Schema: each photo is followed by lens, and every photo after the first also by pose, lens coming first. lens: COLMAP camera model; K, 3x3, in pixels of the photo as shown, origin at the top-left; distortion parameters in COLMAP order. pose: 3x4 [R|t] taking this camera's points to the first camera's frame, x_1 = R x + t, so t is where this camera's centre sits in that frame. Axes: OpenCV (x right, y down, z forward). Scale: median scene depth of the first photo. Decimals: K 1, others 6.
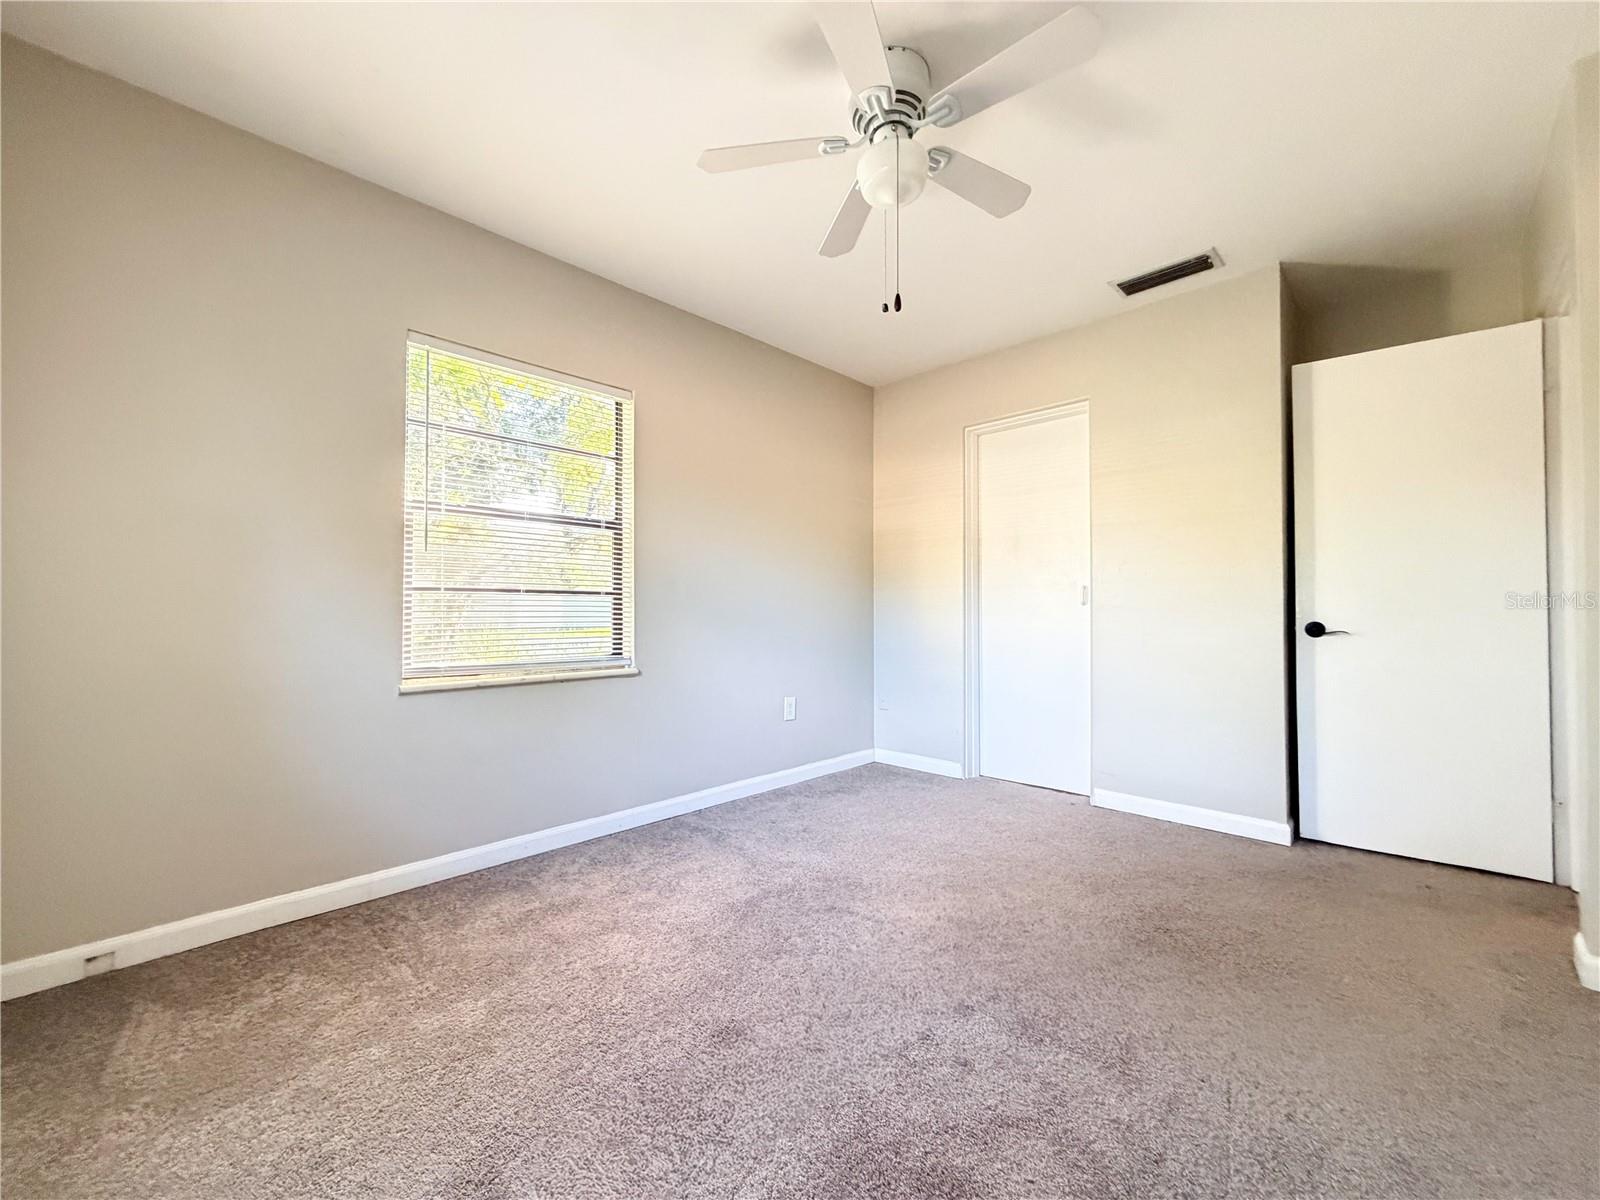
lens RADIAL K [[640.4, 0, 797.1], [0, 640.4, 593.5], [0, 0, 1]] dist [-0.000057, 0.000022]
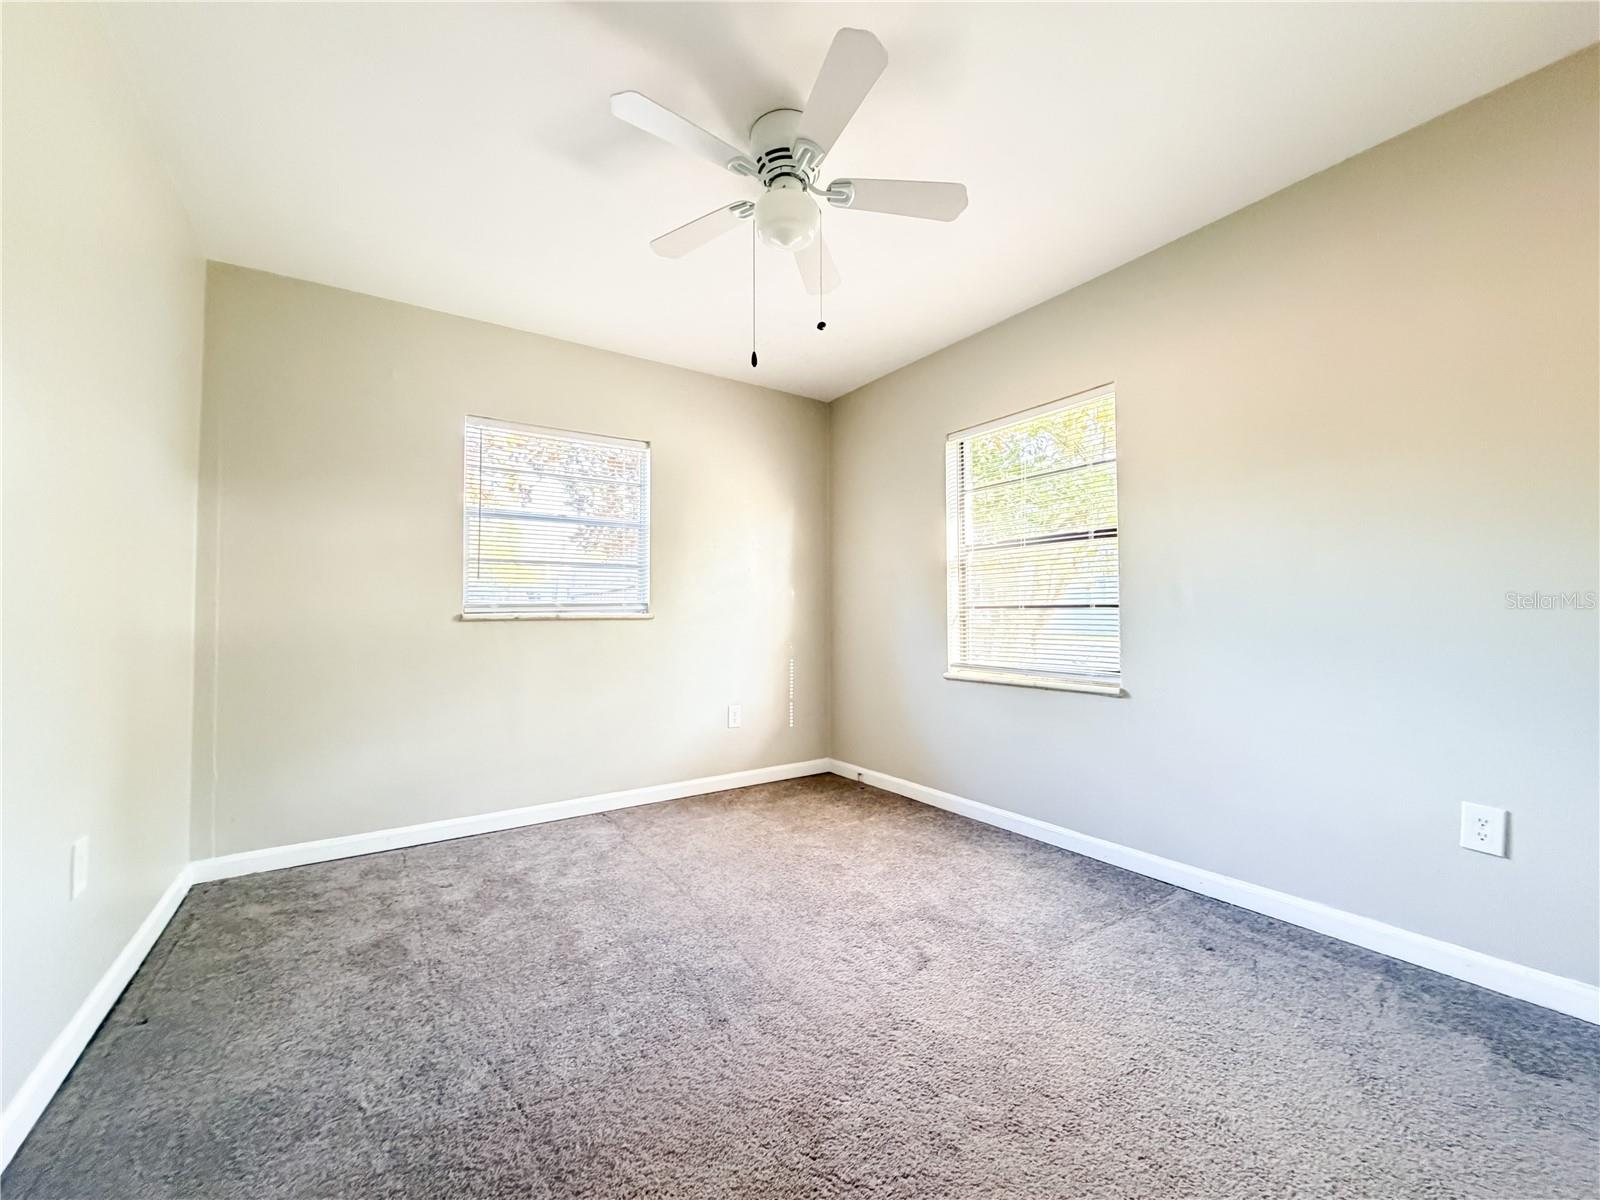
lens RADIAL K [[635.8, 0, 797.0], [0, 635.8, 597.6], [0, 0, 1]] dist [-0.001044, 0.000590]
pose [[-0.190810, -0.034631, -0.981016, 0.789869], [0.021903, 0.998978, -0.039525, 0.016258], [0.981383, -0.029029, -0.189857, 0.813462]]
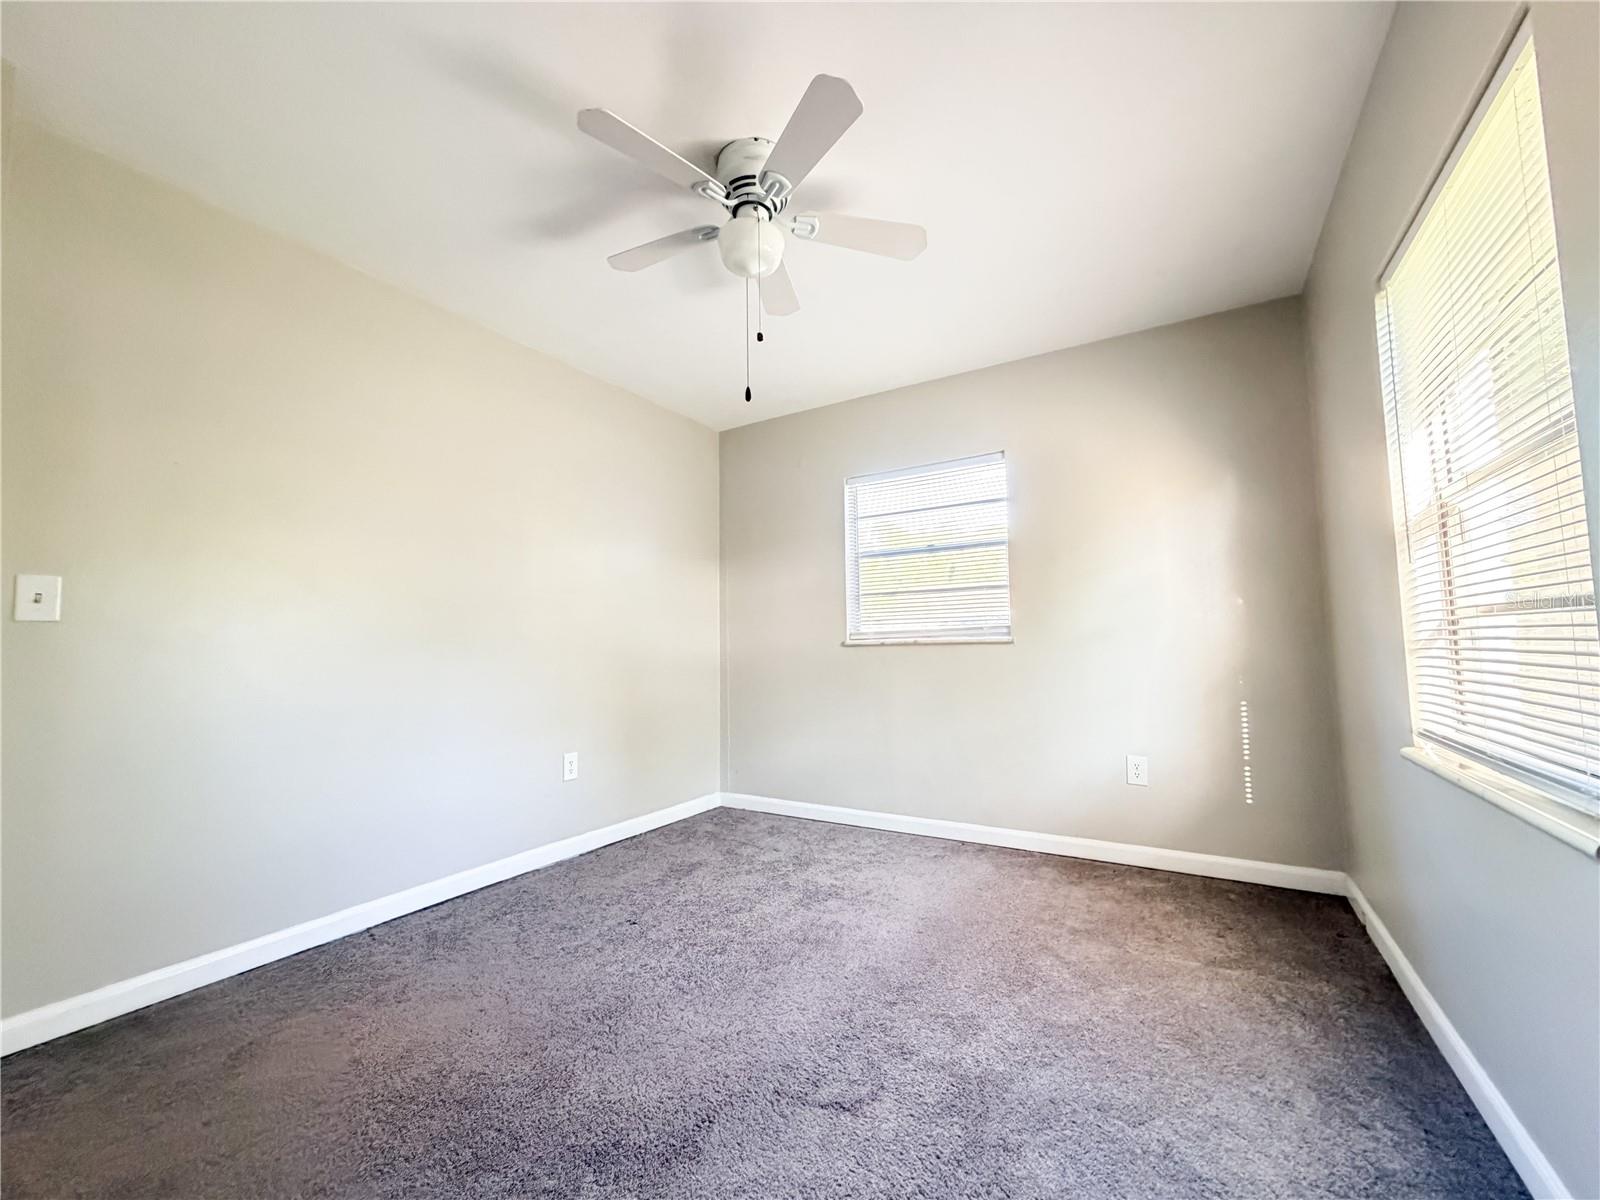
lens RADIAL K [[634.3, 0, 794.7], [0, 634.3, 603.8], [0, 0, 1]] dist [0.000869, 0.000088]
pose [[-0.973037, -0.006582, -0.230554, 0.223748], [0.014487, 0.995875, -0.089570, 0.029486], [0.230193, -0.090495, -0.968928, 1.334514]]
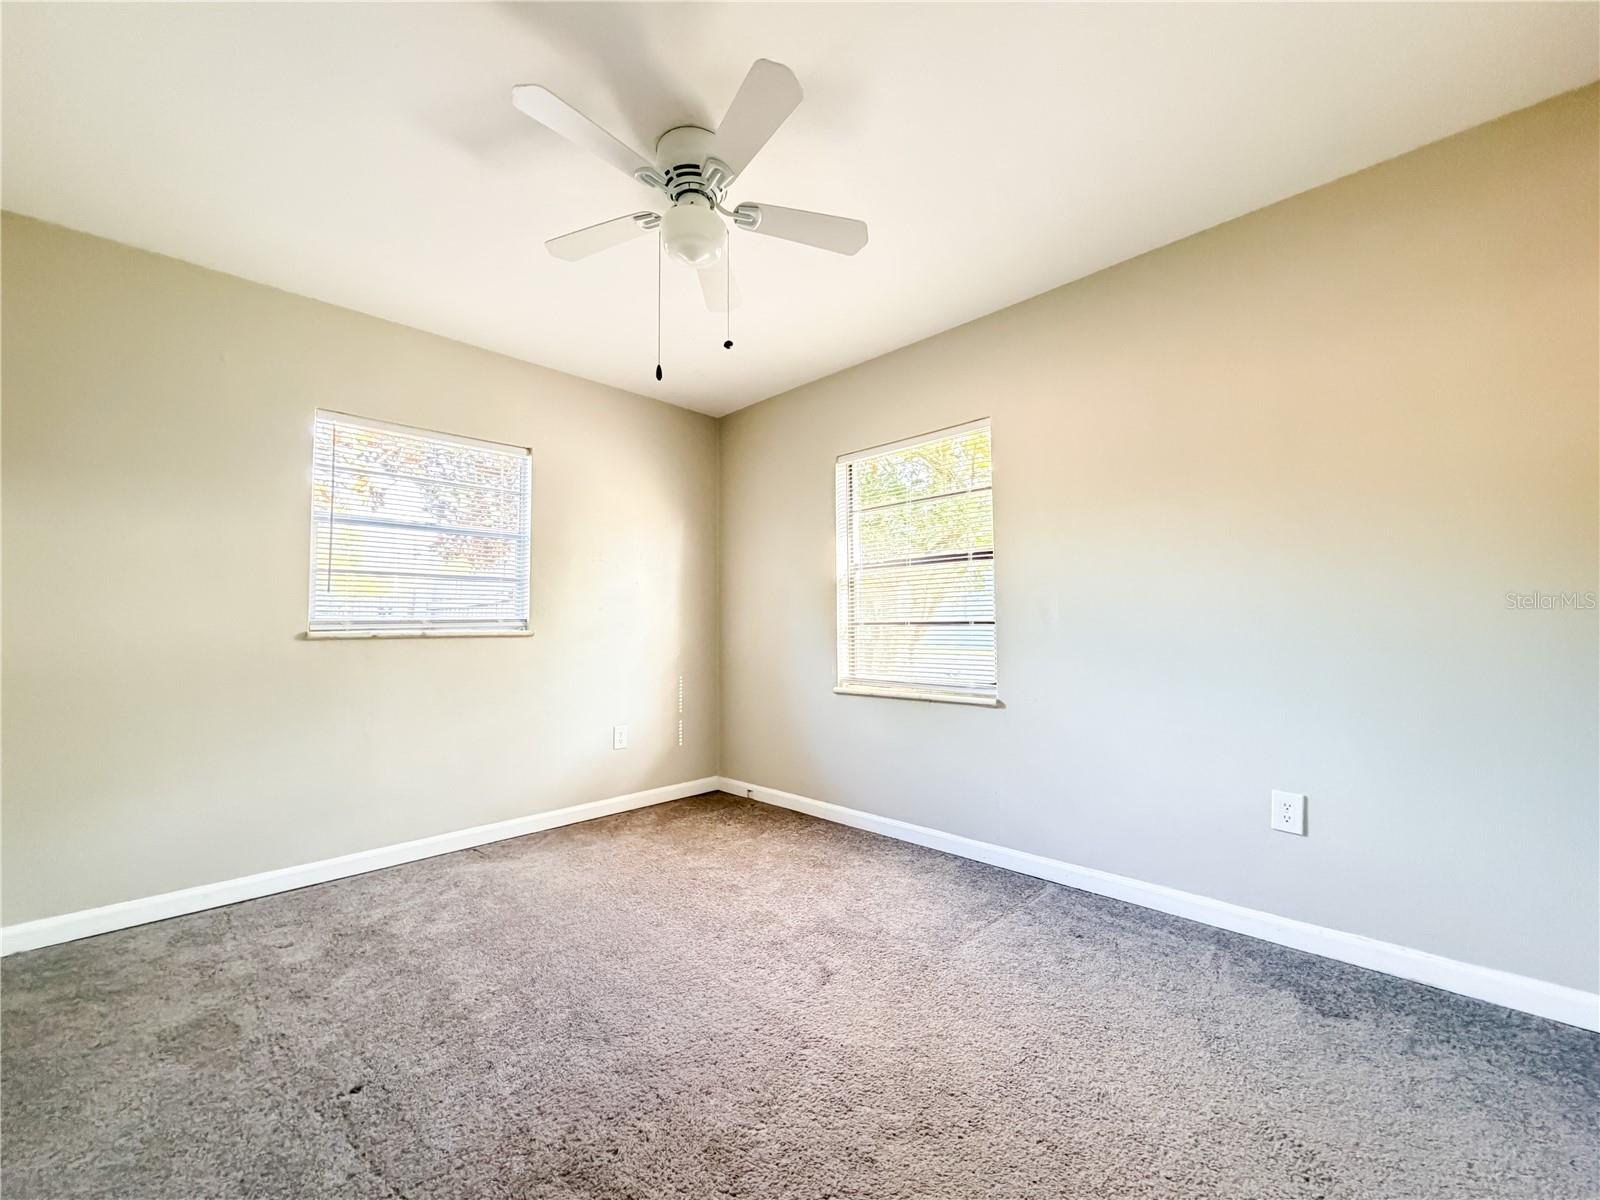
lens RADIAL K [[635.8, 0, 797.0], [0, 635.8, 597.6], [0, 0, 1]] dist [-0.001044, 0.000590]
pose [[0.000132, -0.056986, -0.998375, 0.792938], [0.026538, 0.998024, -0.056962, 0.011145], [0.999648, -0.026487, 0.001644, 0.782812]]
